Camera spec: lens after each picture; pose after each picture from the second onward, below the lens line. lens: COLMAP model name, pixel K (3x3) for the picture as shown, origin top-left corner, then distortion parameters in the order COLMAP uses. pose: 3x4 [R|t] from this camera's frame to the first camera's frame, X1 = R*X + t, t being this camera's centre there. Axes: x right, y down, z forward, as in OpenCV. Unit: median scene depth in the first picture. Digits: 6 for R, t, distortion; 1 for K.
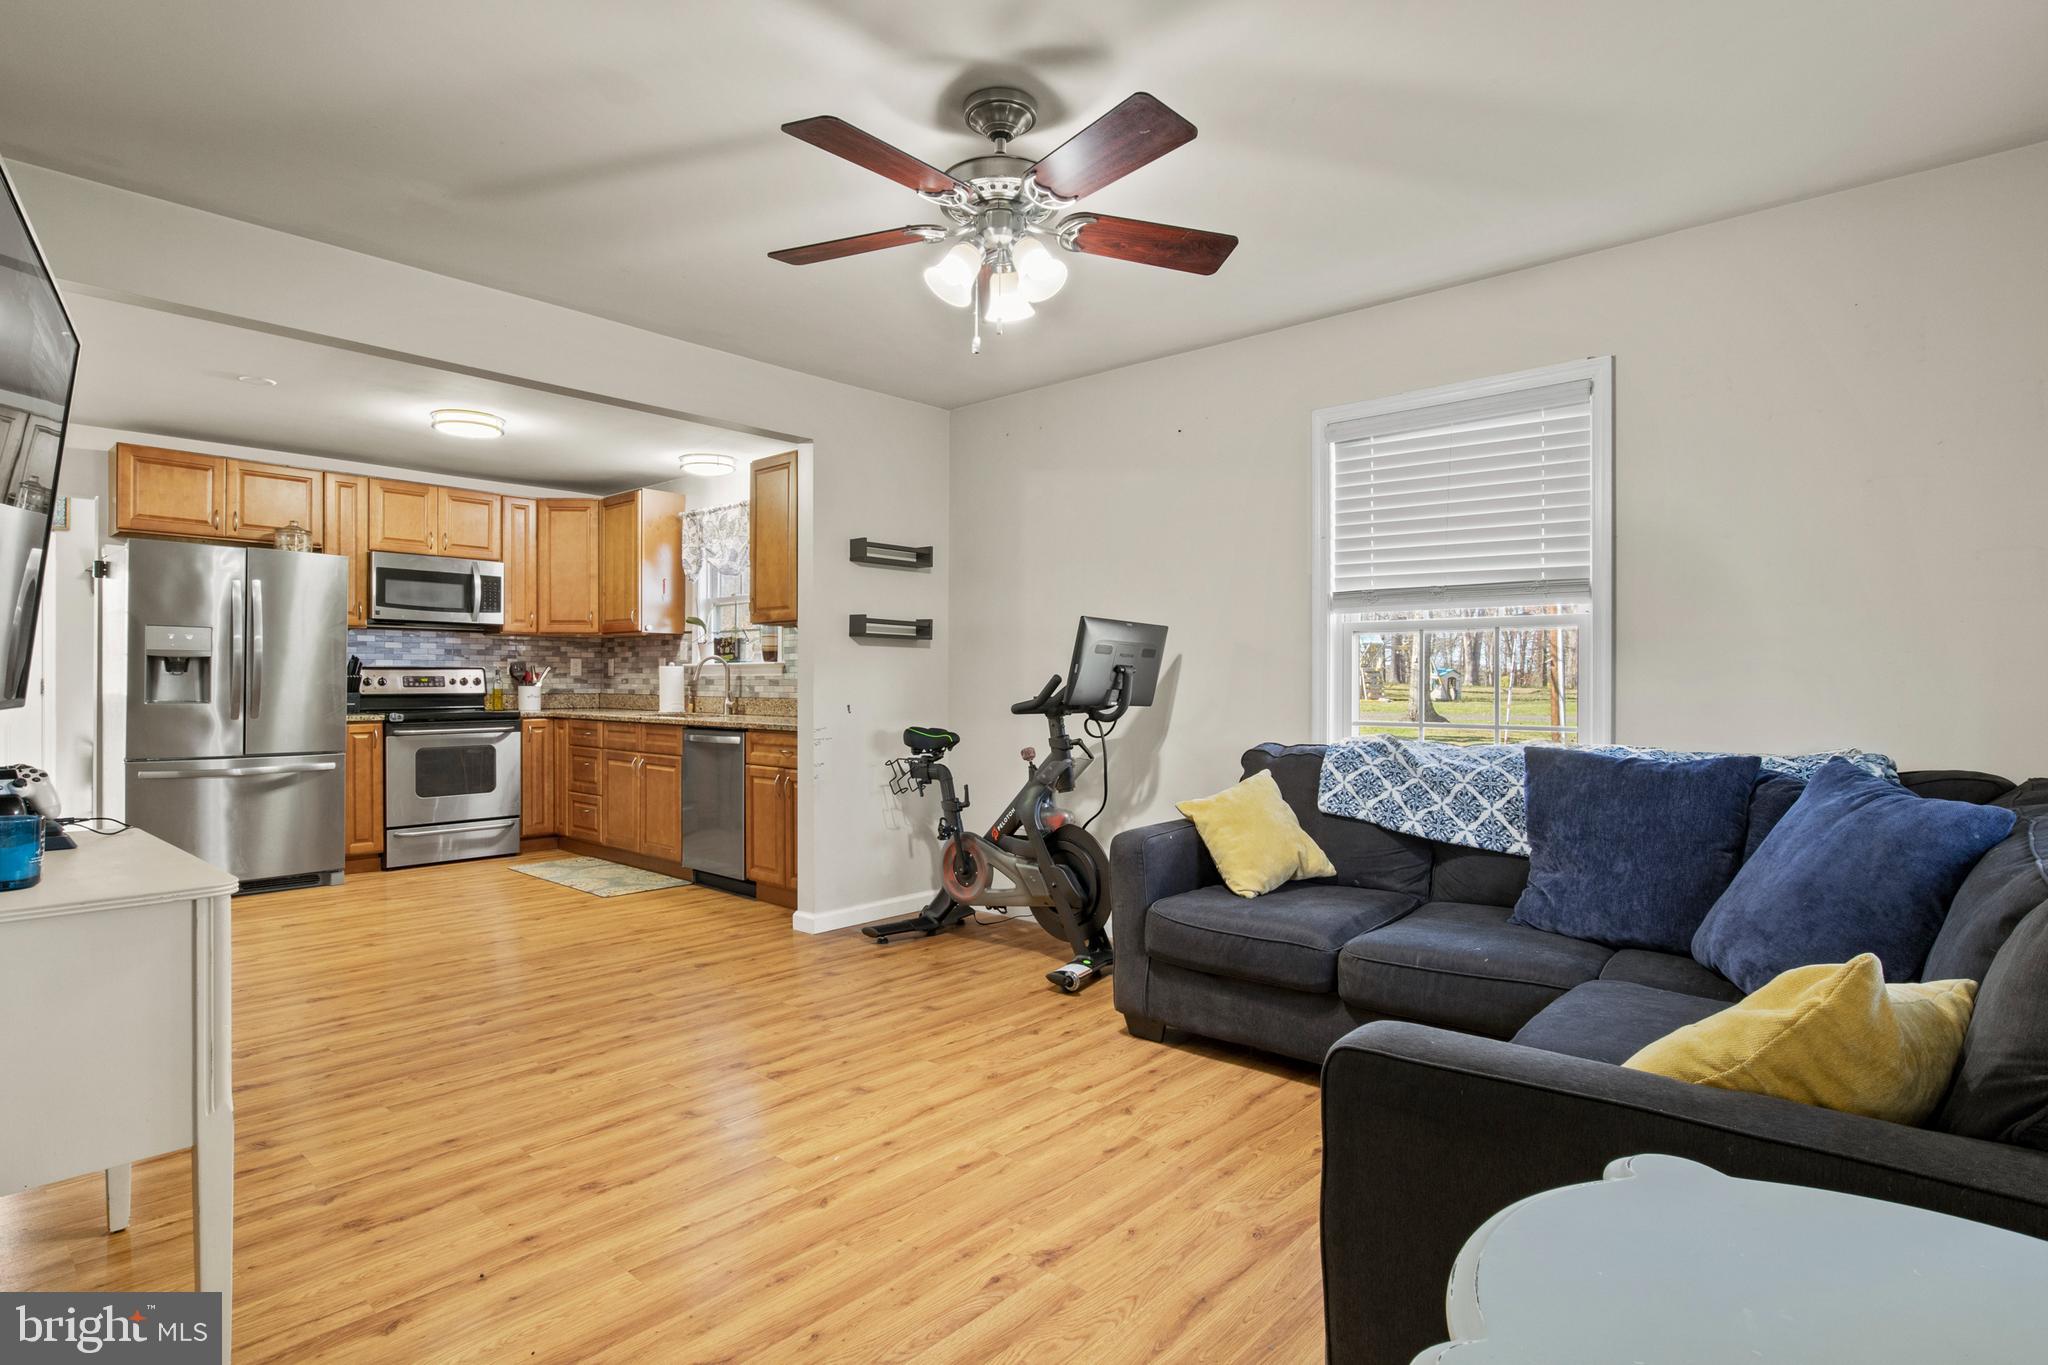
lens RADIAL K [[1048.3, 0, 1034.3], [0, 1048.3, 687.8], [0, 0, 1]] dist [-0.005434, 0.000324]
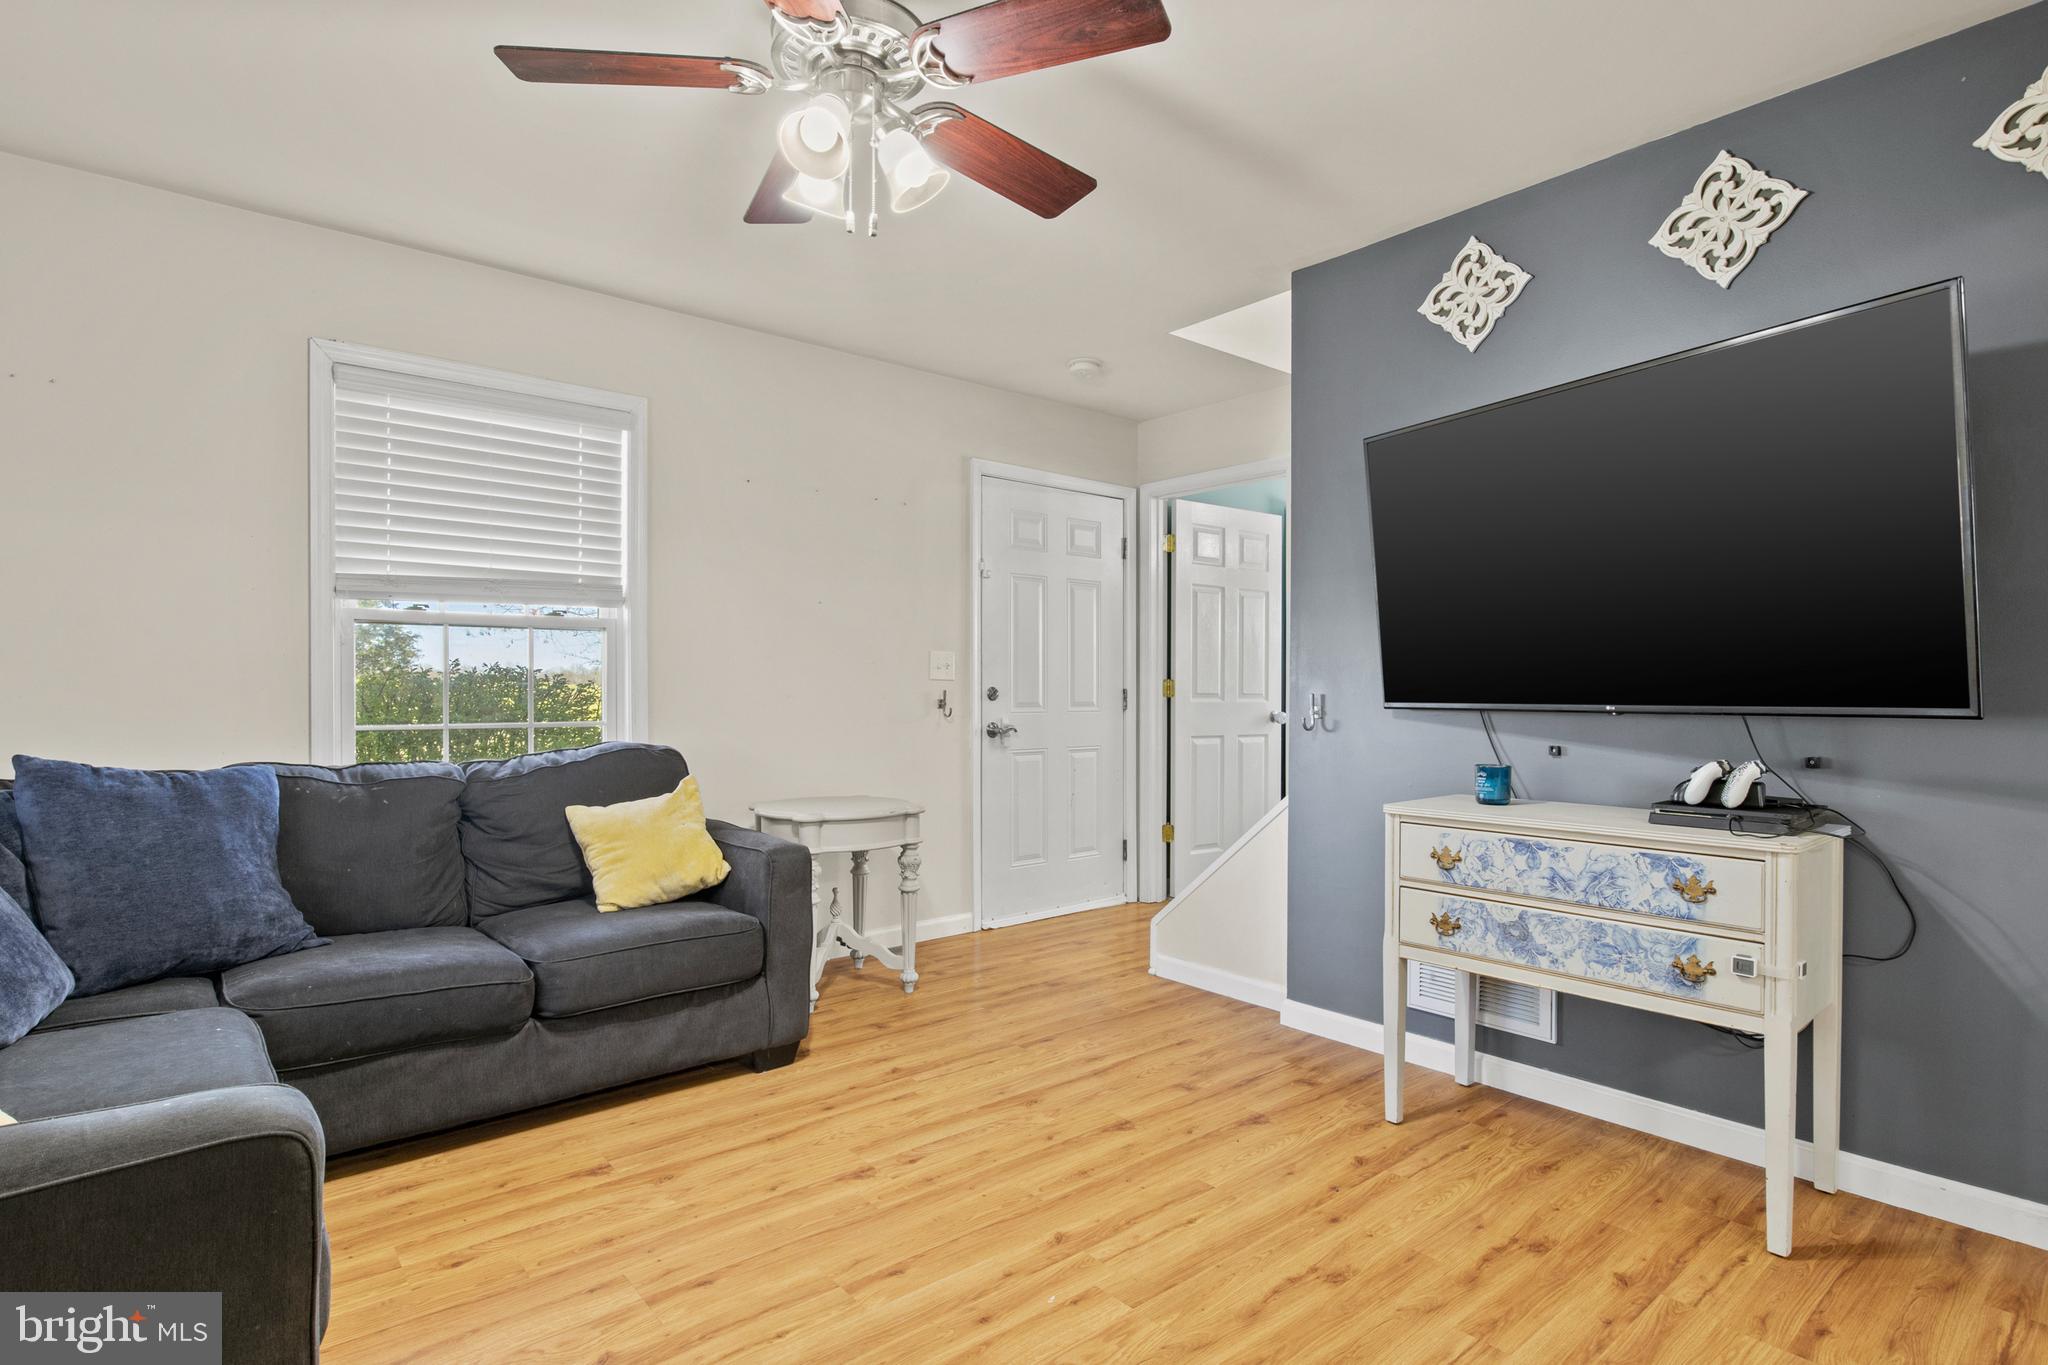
lens RADIAL K [[1048.3, 0, 1034.3], [0, 1048.3, 687.8], [0, 0, 1]] dist [-0.005434, 0.000324]
pose [[-0.989994, -0.005566, 0.141000, -0.149441], [-0.005432, 0.999984, 0.001331, -0.001304], [-0.141006, 0.000552, -0.990009, 0.935256]]
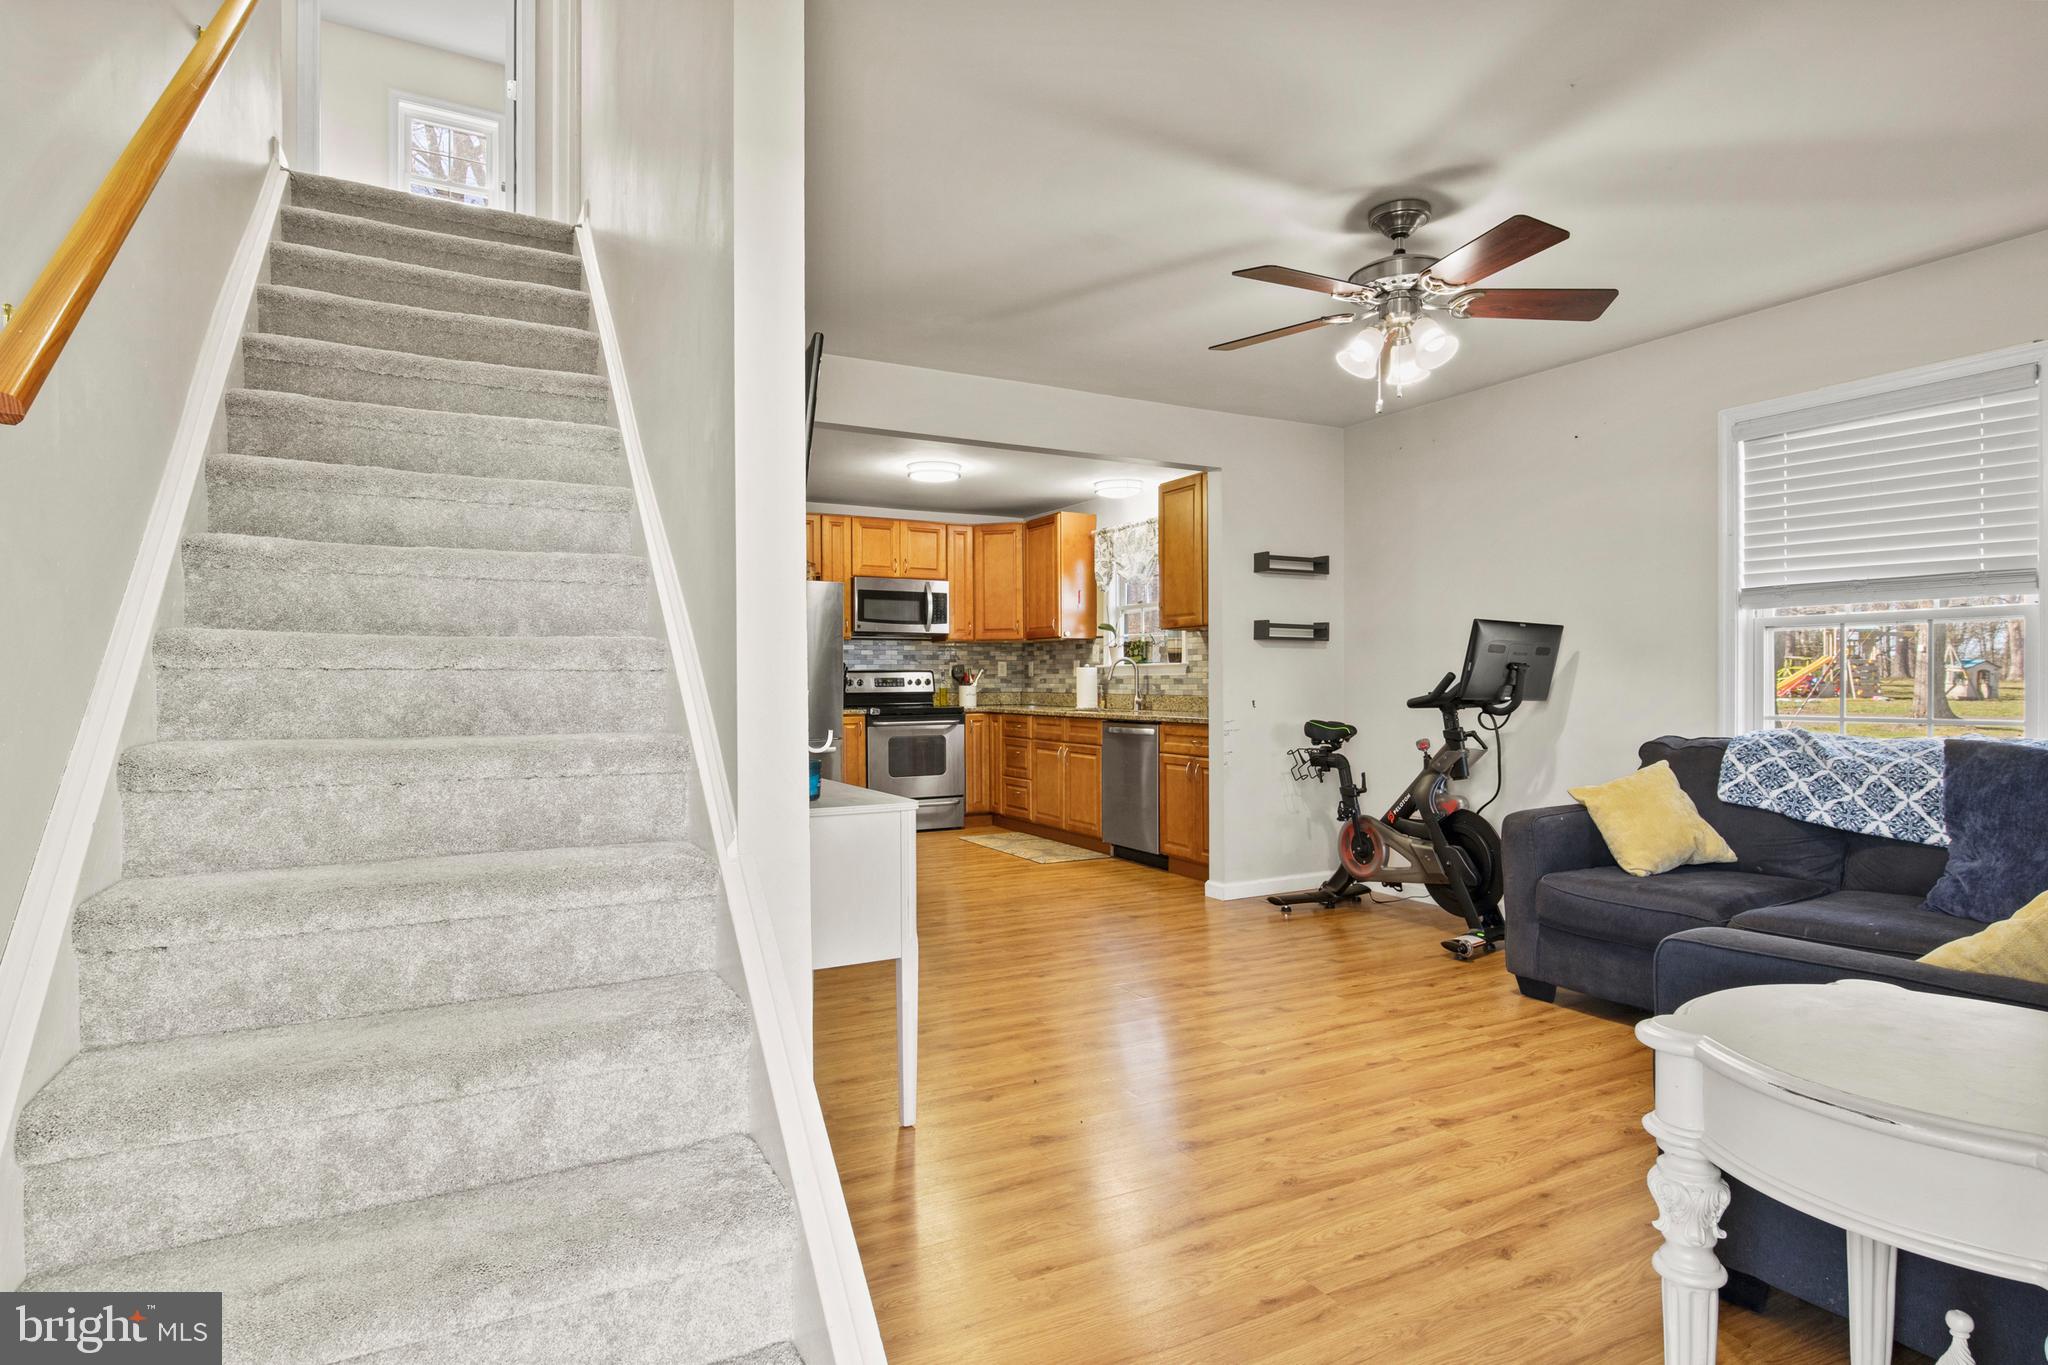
lens RADIAL K [[1098.3, 0, 1027.9], [0, 1098.3, 691.7], [0, 0, 1]] dist [-0.001108, -0.000109]
pose [[0.940096, -0.003021, -0.340897, -0.002538], [0.004449, 0.999984, 0.003409, 0.001731], [0.340881, -0.004721, 0.940095, -0.197467]]
